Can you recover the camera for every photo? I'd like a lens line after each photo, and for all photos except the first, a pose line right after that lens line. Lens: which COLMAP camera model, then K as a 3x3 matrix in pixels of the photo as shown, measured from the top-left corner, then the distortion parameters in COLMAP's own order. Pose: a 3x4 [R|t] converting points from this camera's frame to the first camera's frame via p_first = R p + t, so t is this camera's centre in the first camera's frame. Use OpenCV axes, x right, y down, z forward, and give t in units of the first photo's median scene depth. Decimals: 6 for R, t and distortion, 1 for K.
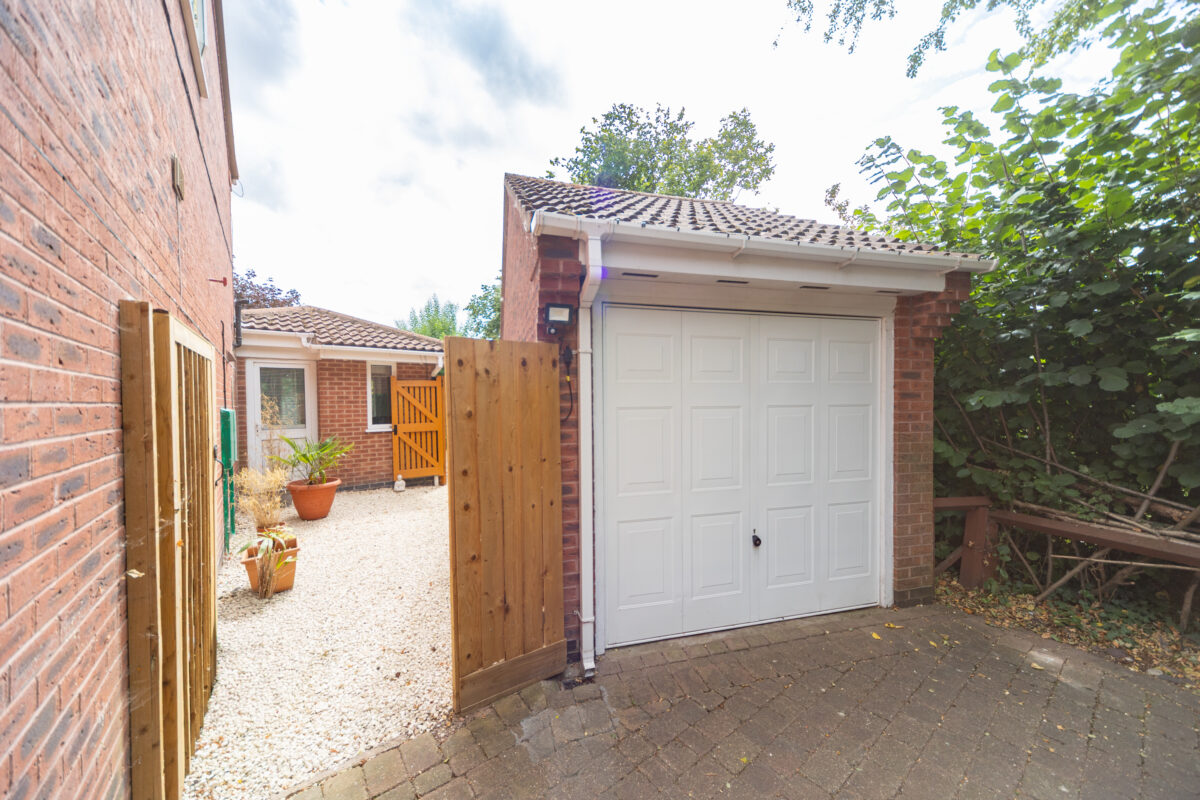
lens RADIAL K [[414.7, 0, 600.4], [0, 414.7, 406.1], [0, 0, 1]] dist [0.001795, 0.000087]
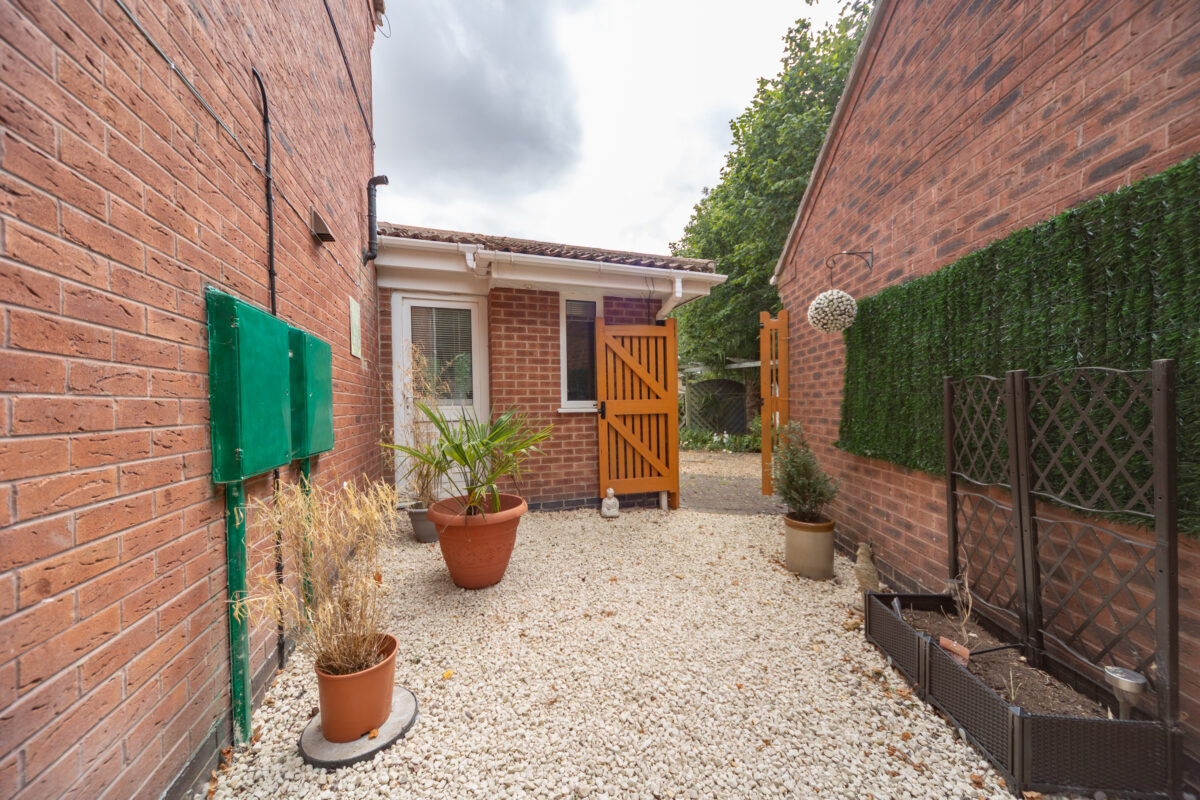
lens RADIAL K [[414.7, 0, 600.2], [0, 414.7, 404.9], [0, 0, 1]] dist [0.001795, 0.000087]
pose [[0.939098, -0.005143, -0.343610, -0.301932], [0.001475, 0.999939, -0.010937, 0.057550], [0.343645, 0.009764, 0.939049, 0.458788]]
